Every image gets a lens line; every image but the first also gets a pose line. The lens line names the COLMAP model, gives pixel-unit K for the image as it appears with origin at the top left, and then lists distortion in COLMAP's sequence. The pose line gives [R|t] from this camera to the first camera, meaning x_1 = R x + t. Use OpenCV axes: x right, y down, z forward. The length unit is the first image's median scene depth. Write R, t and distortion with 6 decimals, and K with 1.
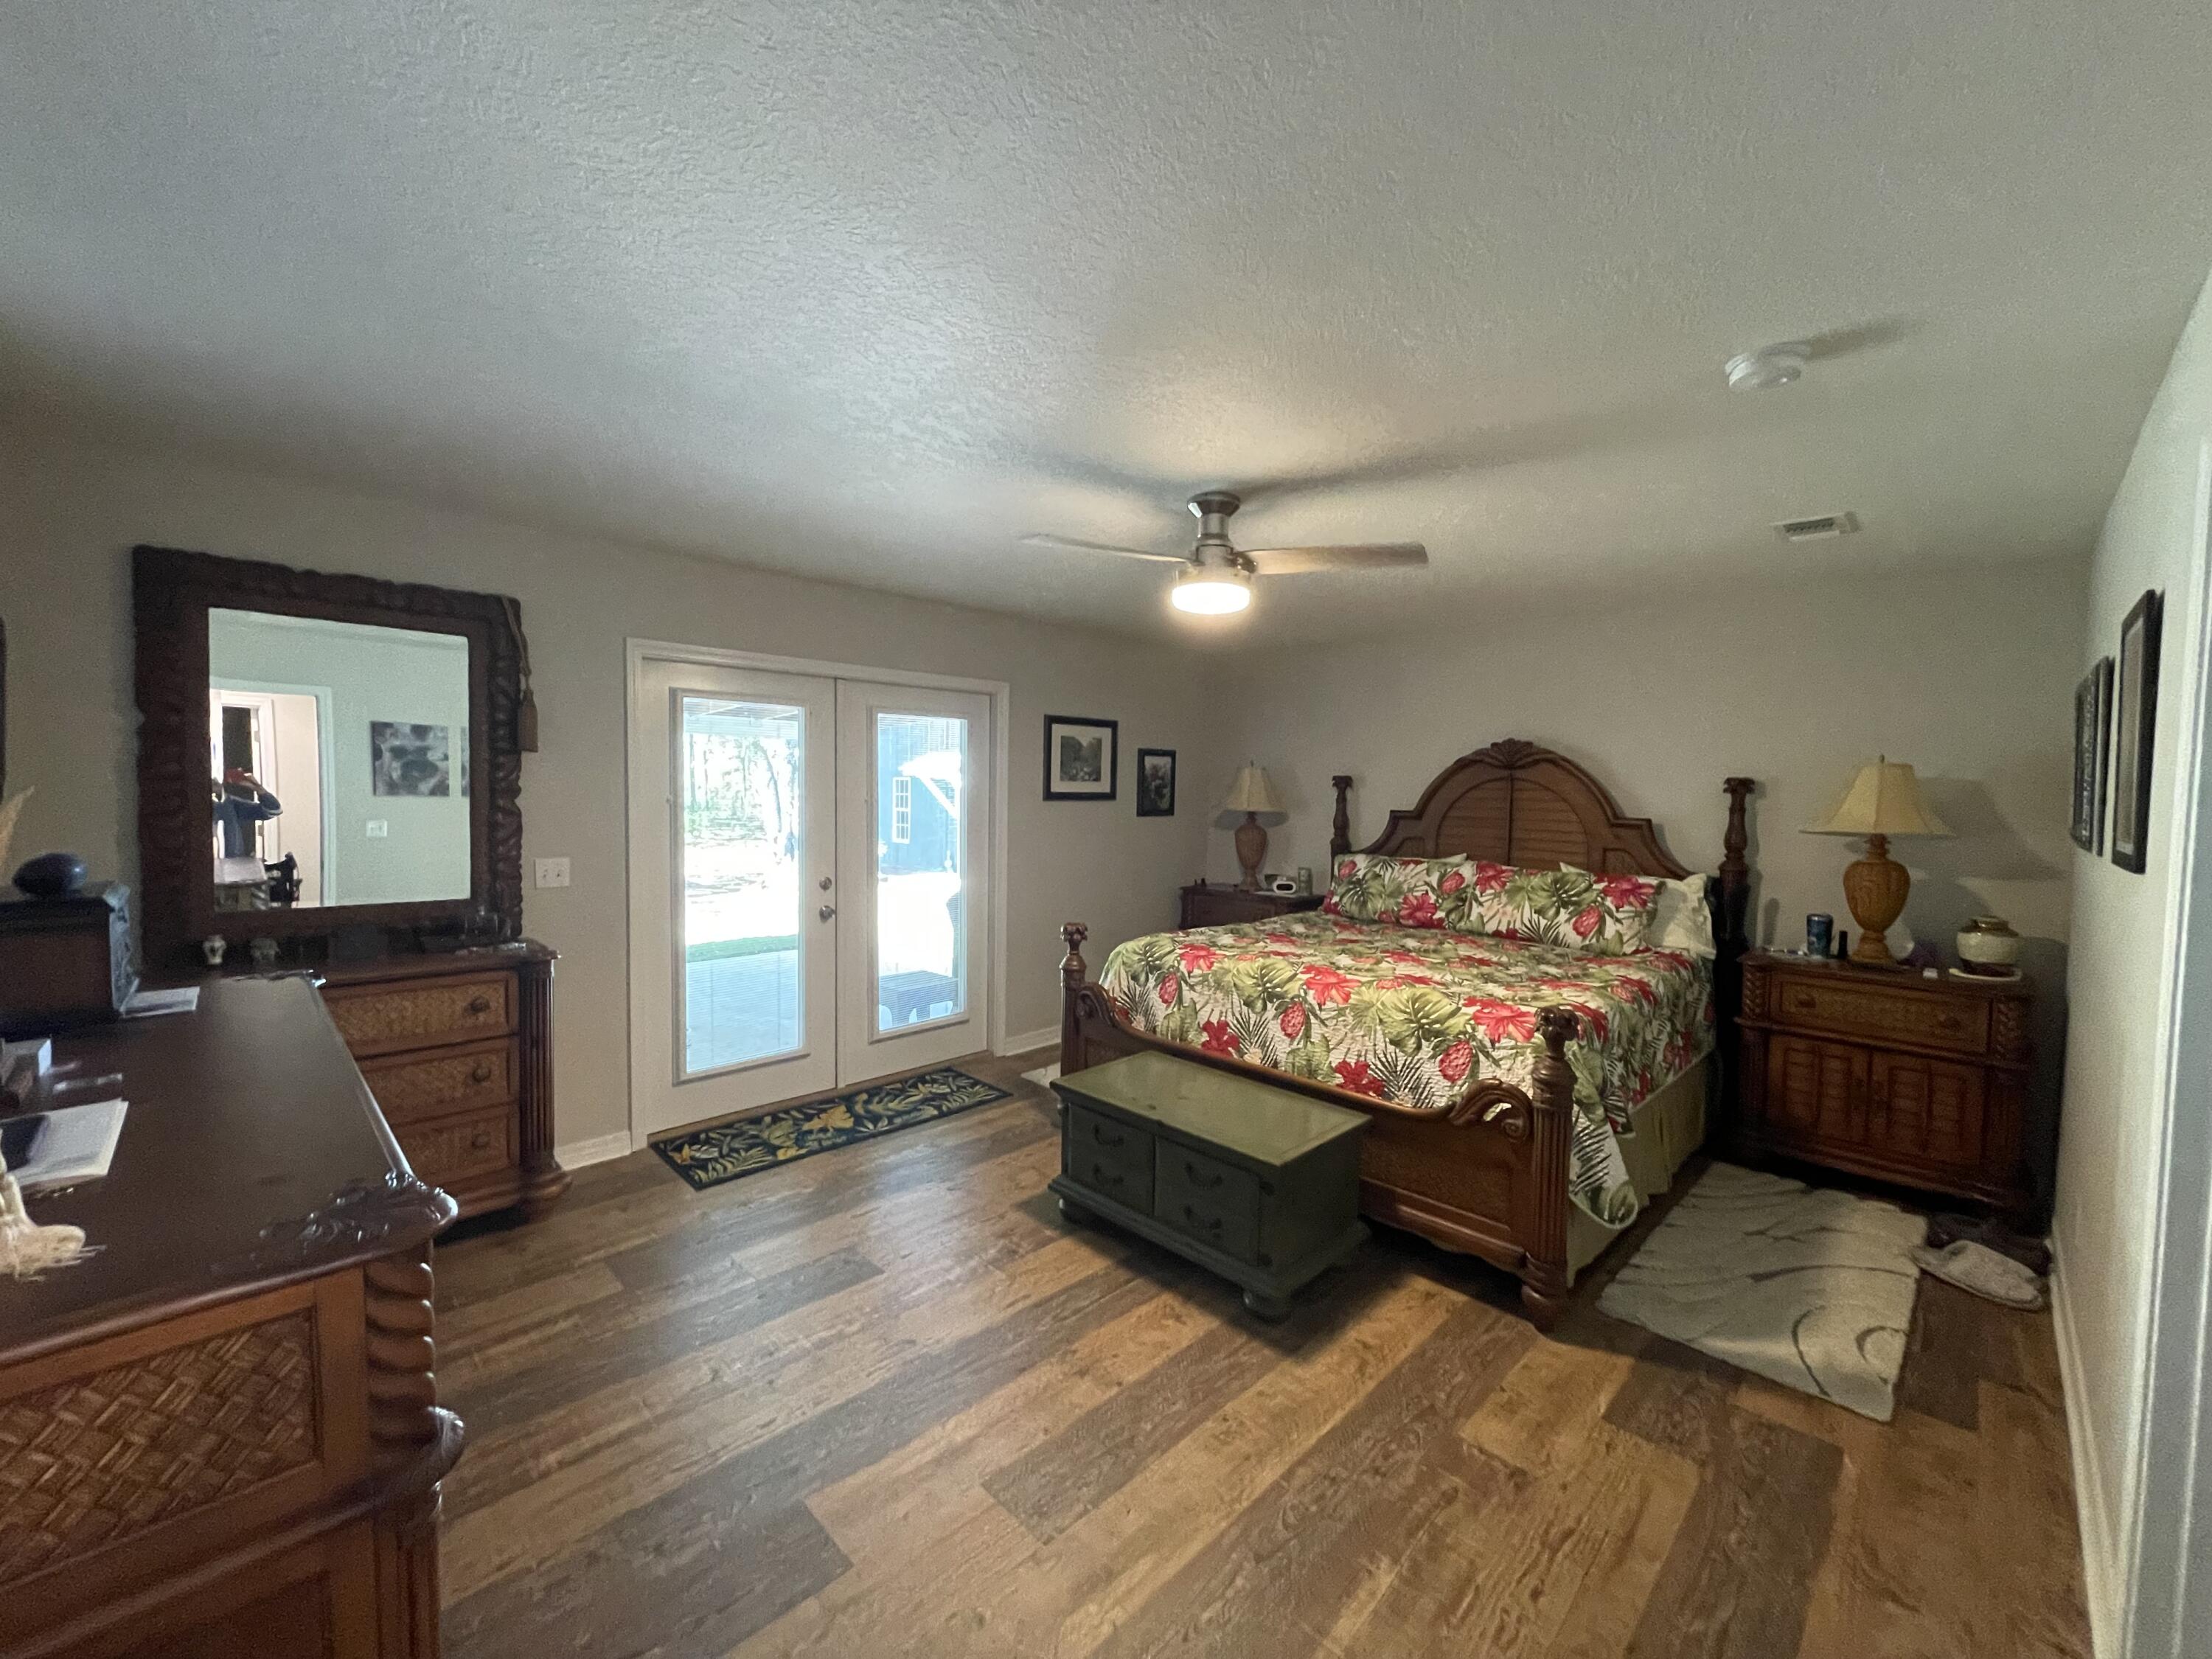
lens RADIAL K [[882.9, 0, 1102.5], [0, 882.9, 826.1], [0, 0, 1]] dist [0.002940, 0.000156]
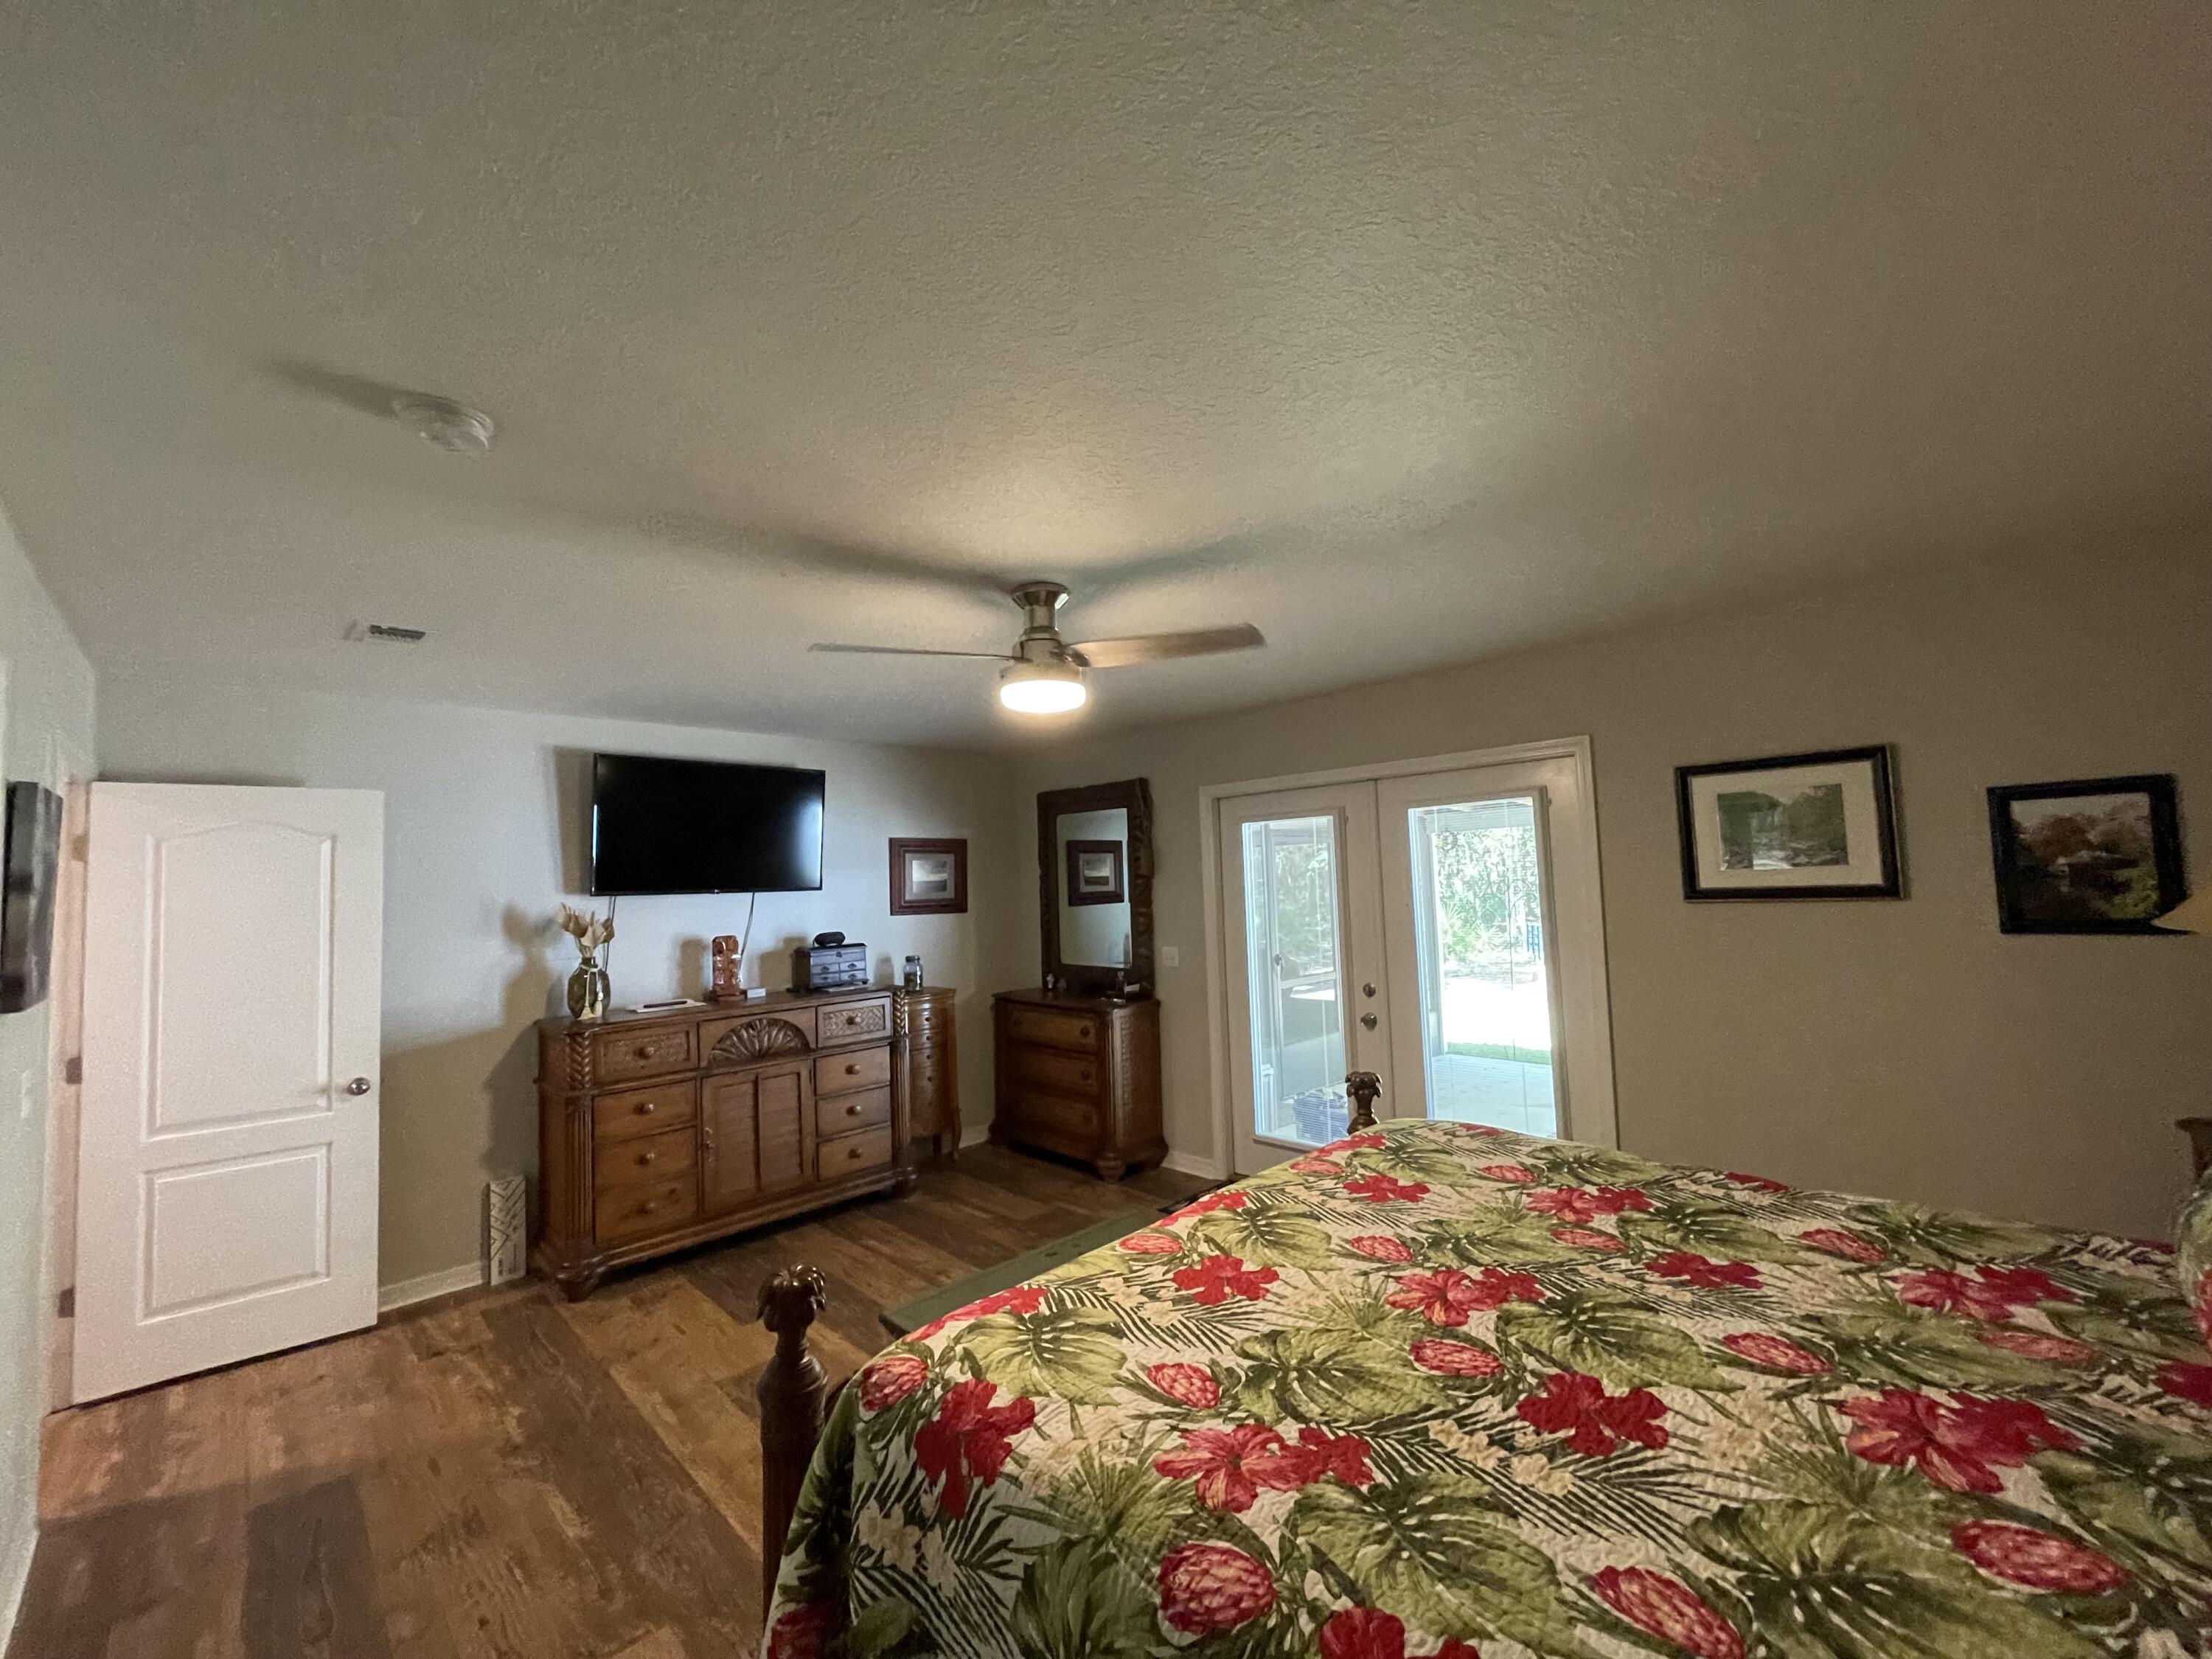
lens RADIAL K [[882.9, 0, 1102.0], [0, 882.9, 834.8], [0, 0, 1]] dist [0.002940, 0.000156]
pose [[-0.006912, -0.069230, -0.997577, 0.662564], [-0.006677, 0.997582, -0.069184, -0.036241], [0.999954, 0.006182, -0.007358, 0.699298]]
